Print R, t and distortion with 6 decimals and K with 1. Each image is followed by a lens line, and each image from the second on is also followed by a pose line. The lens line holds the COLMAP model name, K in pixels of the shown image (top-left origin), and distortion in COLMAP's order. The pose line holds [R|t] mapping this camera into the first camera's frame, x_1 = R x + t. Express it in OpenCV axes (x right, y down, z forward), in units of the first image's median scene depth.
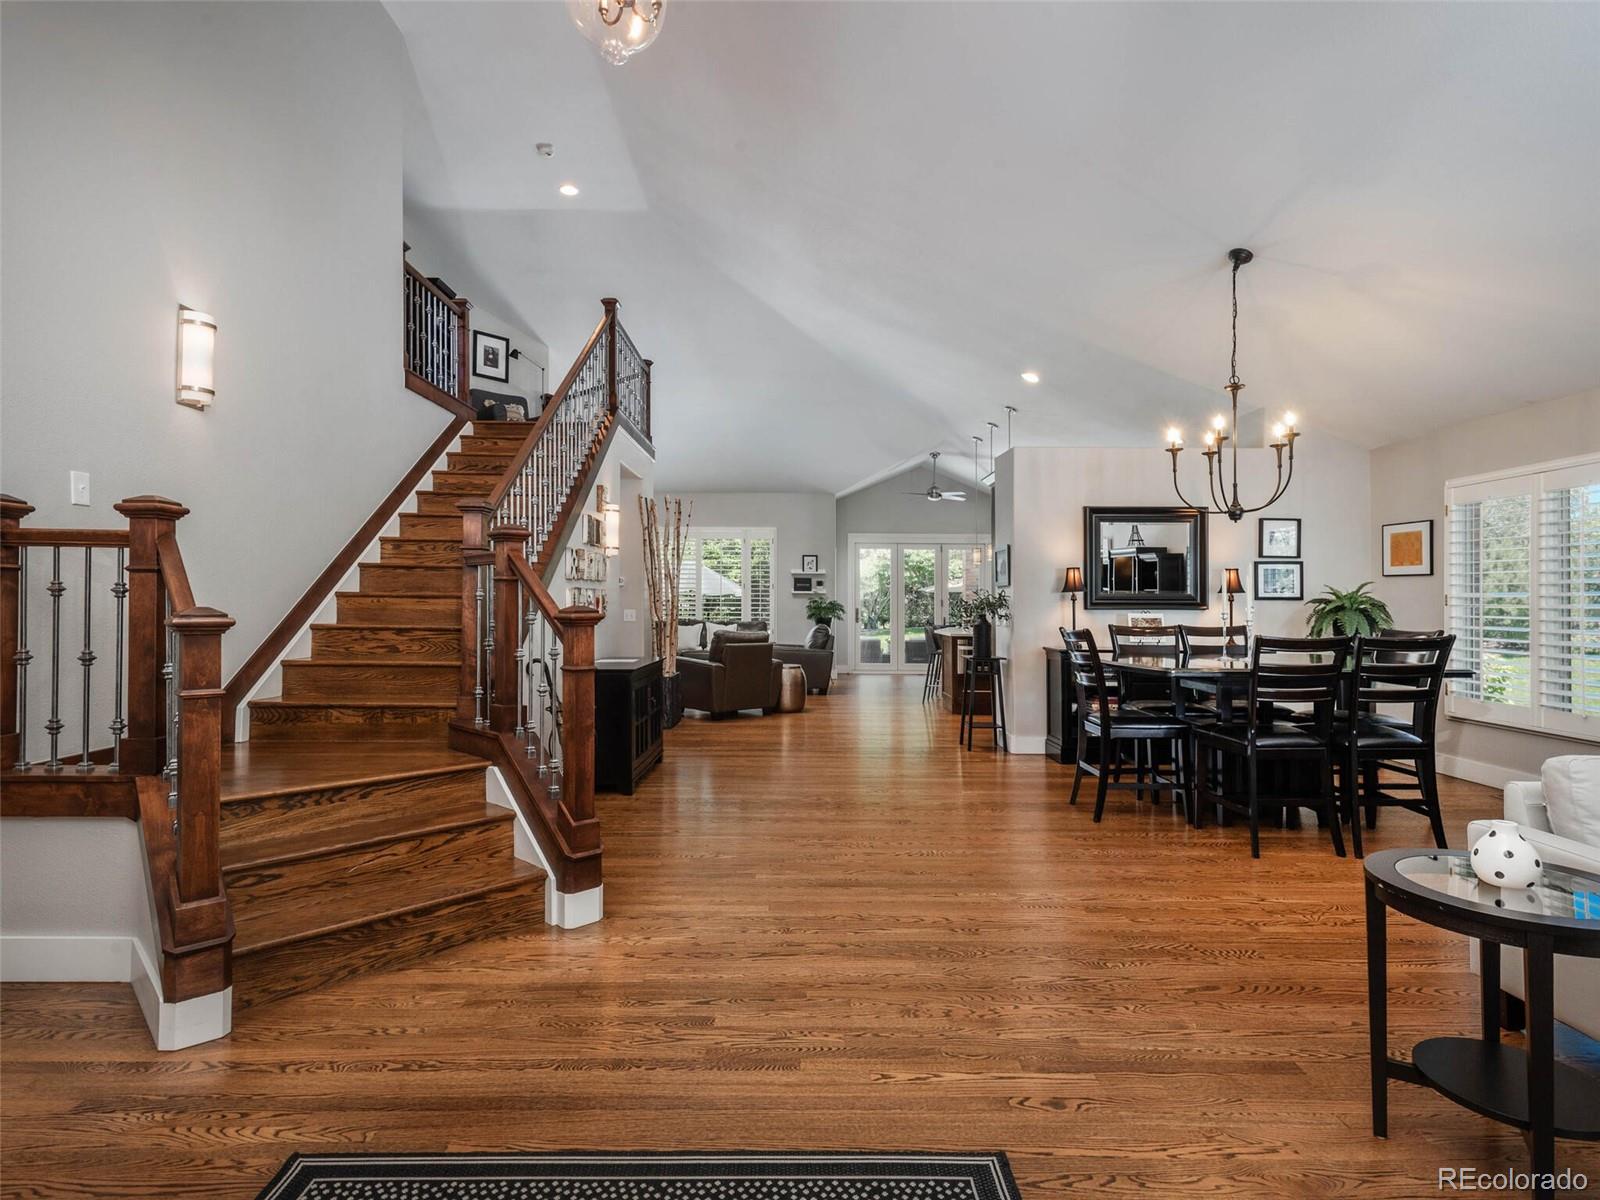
lens RADIAL K [[834.9, 0, 797.8], [0, 834.9, 558.9], [0, 0, 1]] dist [0.025037, -0.000367]
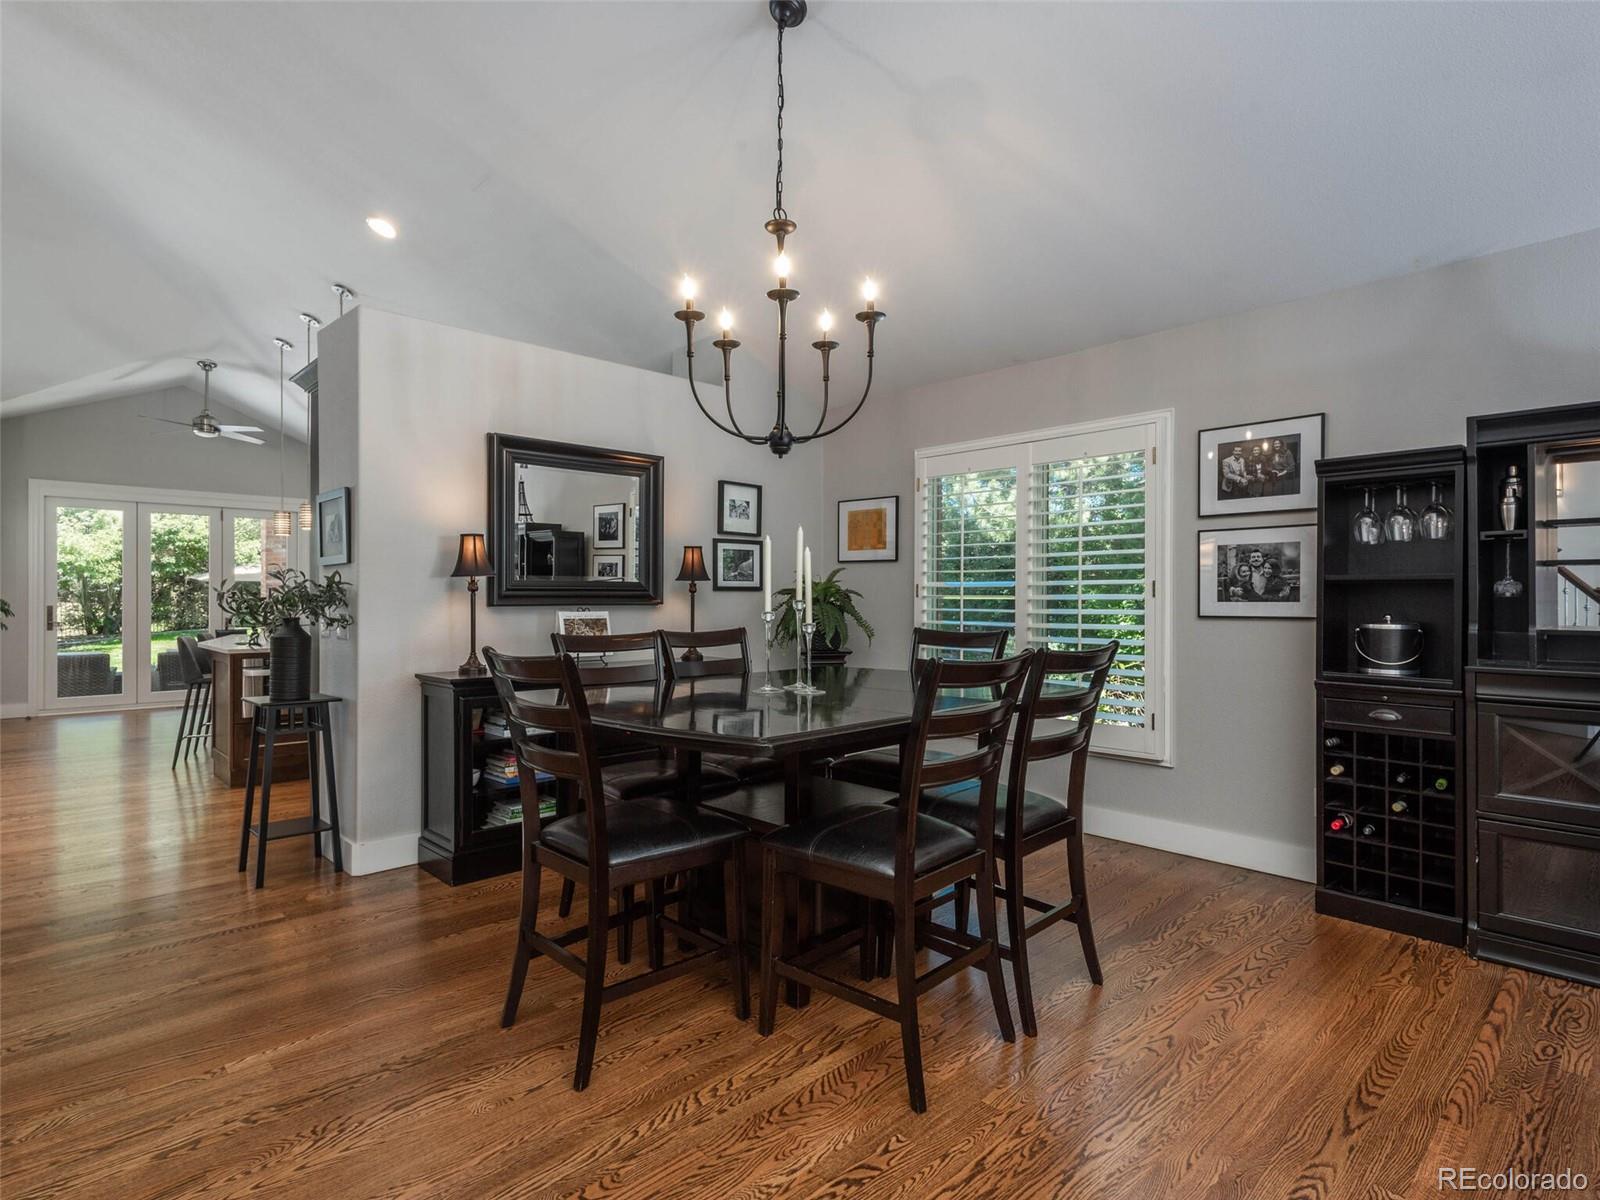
lens RADIAL K [[843.8, 0, 804.8], [0, 843.8, 603.7], [0, 0, 1]] dist [0.022418, -0.001479]
pose [[0.725484, -0.008968, 0.688180, 0.089523], [-0.033246, 0.998291, 0.048057, 0.022089], [-0.687435, -0.057744, 0.723947, 0.403604]]
